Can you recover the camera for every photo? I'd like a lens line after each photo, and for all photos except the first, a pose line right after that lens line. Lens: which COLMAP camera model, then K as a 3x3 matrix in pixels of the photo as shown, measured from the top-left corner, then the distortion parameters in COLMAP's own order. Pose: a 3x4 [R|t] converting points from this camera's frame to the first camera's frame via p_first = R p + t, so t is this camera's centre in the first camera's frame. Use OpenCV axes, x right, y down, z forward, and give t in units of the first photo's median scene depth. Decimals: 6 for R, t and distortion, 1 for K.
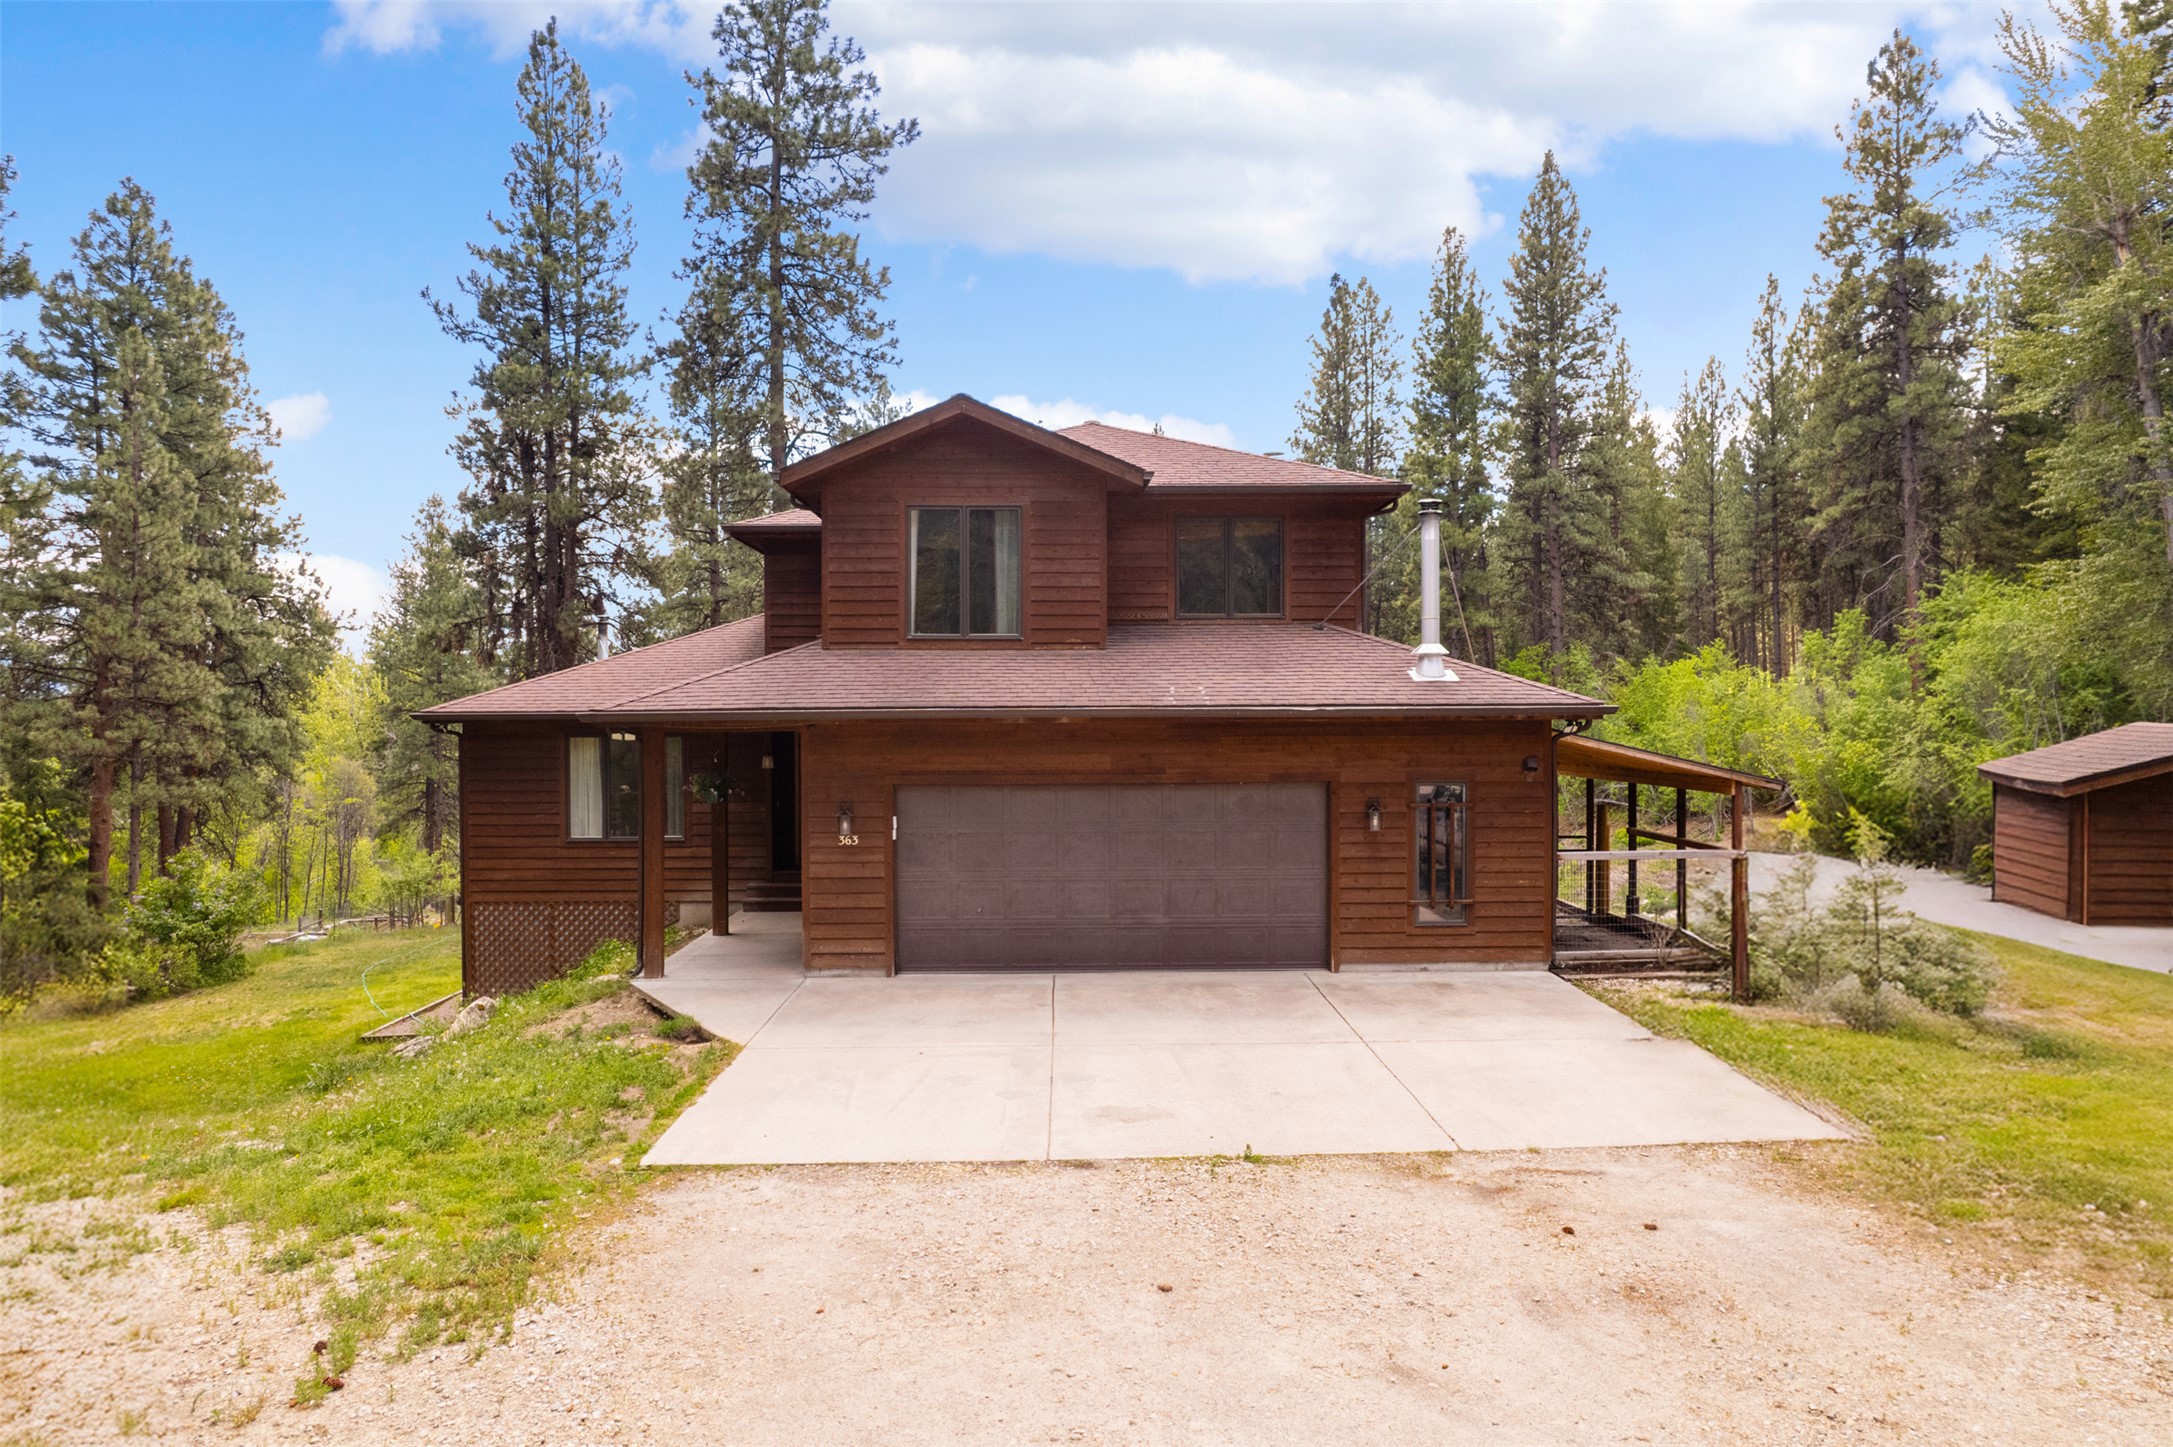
lens RADIAL K [[1372.6, 0, 1084.0], [0, 1372.6, 722.7], [0, 0, 1]] dist [-0.028156, 0.002524]
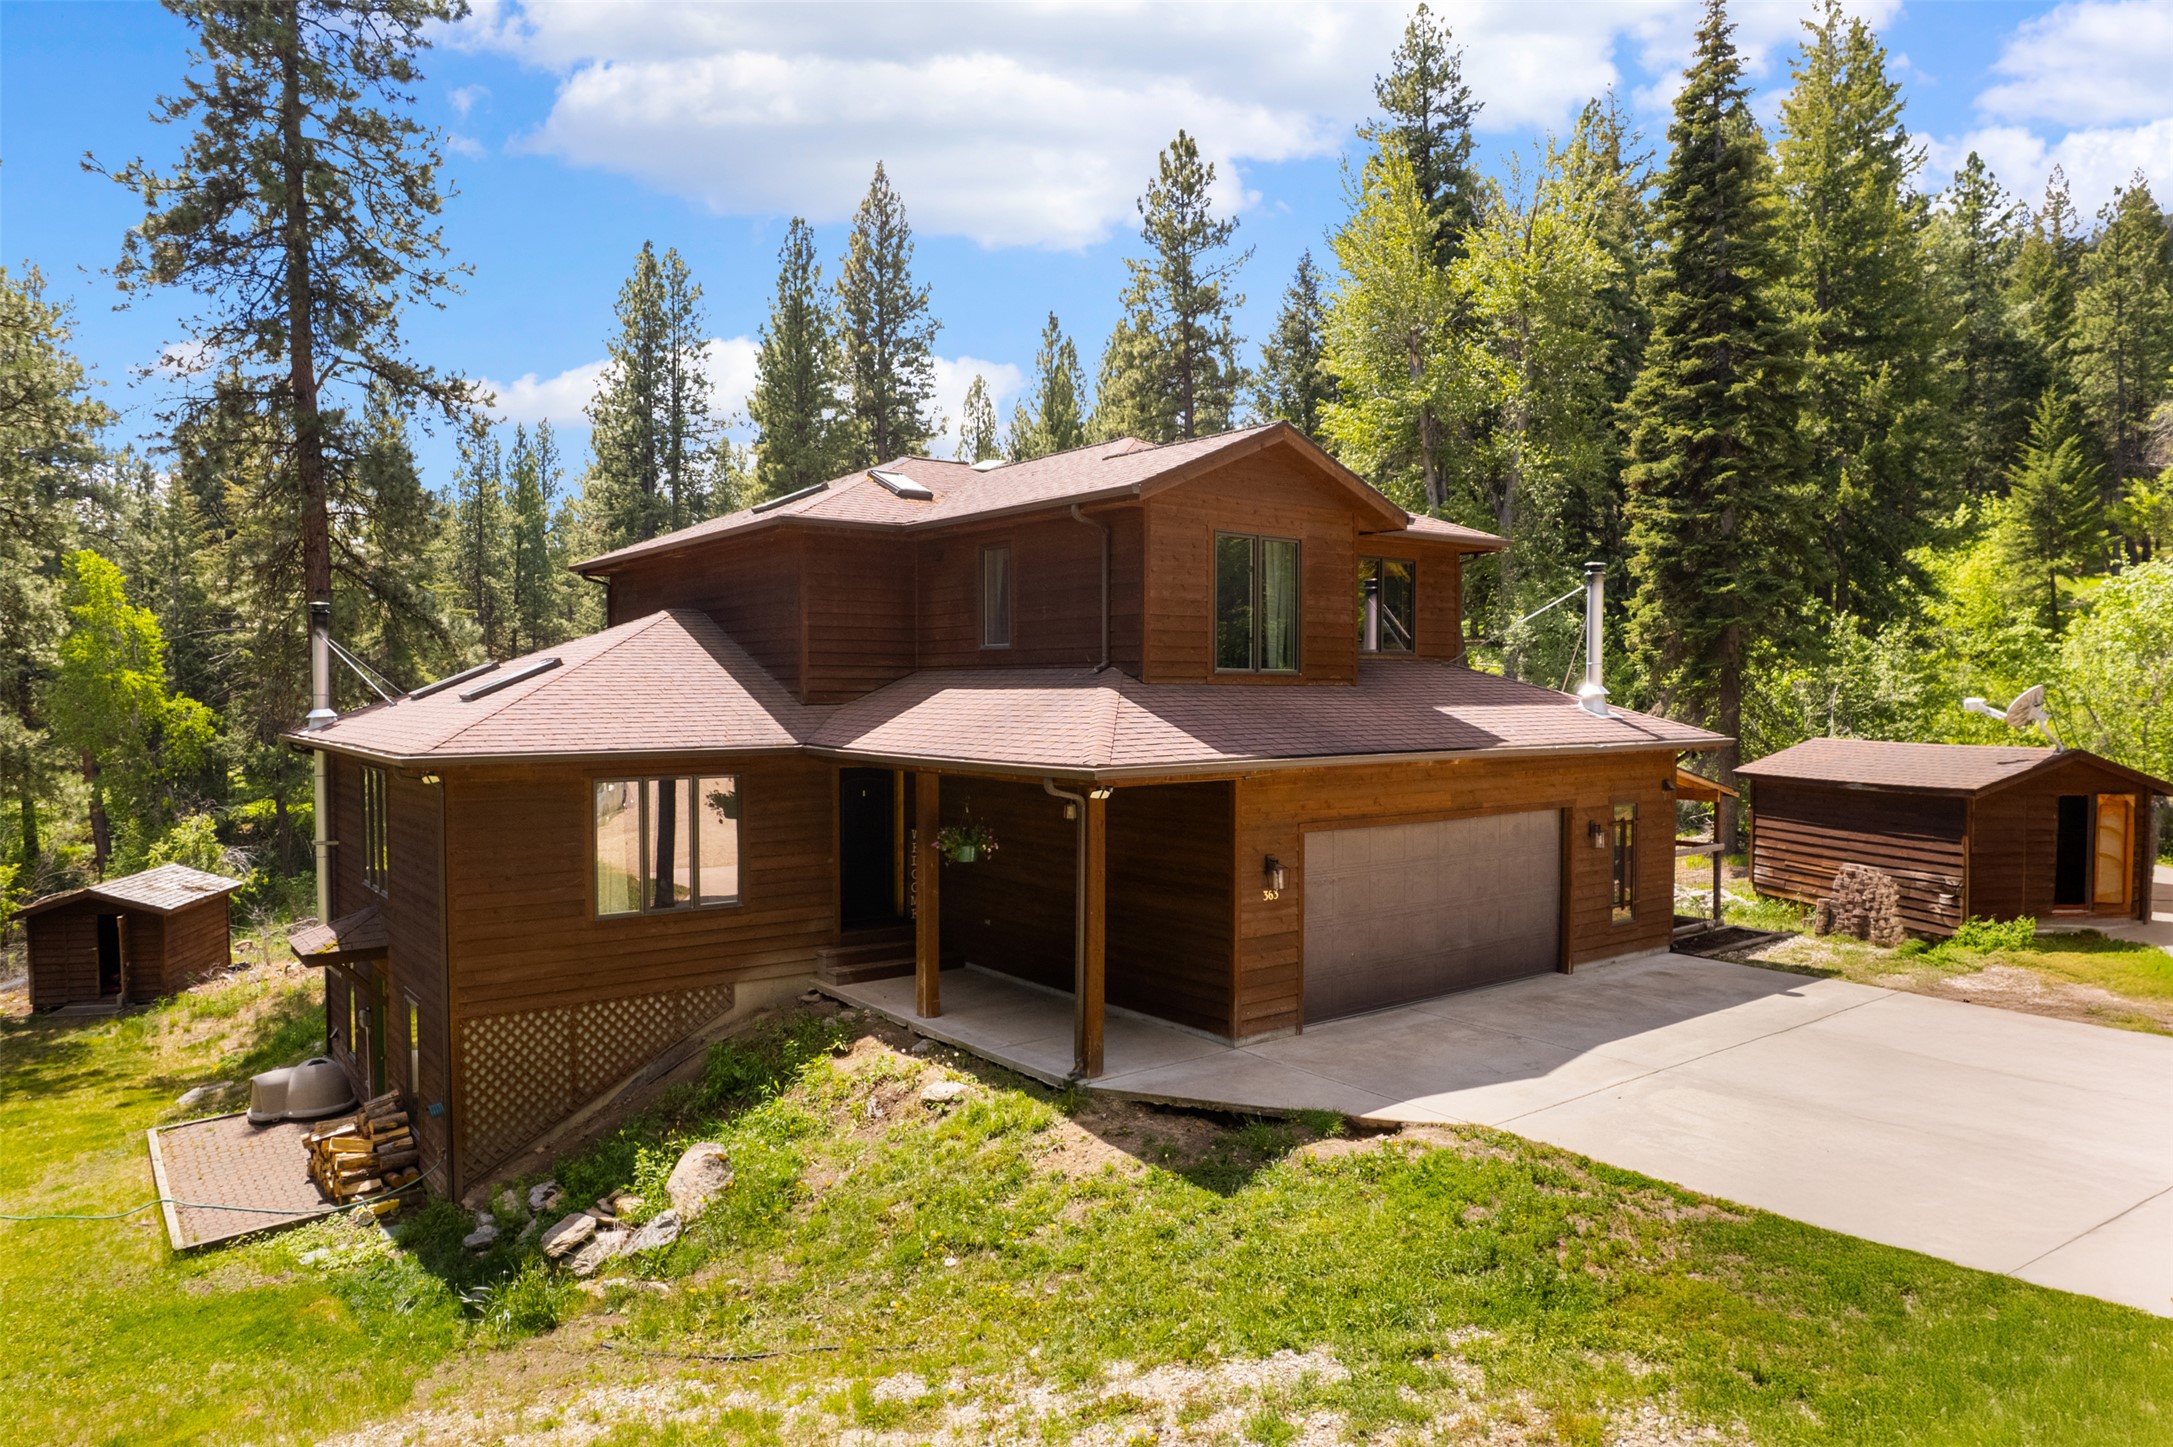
lens RADIAL K [[1372.6, 0, 1087.2], [0, 1372.6, 725.3], [0, 0, 1]] dist [-0.028156, 0.002524]
pose [[0.807636, -0.011482, 0.589570, -0.184919], [0.000821, 0.999831, 0.018347, -0.010574], [-0.589681, -0.014334, 0.807509, 0.071425]]
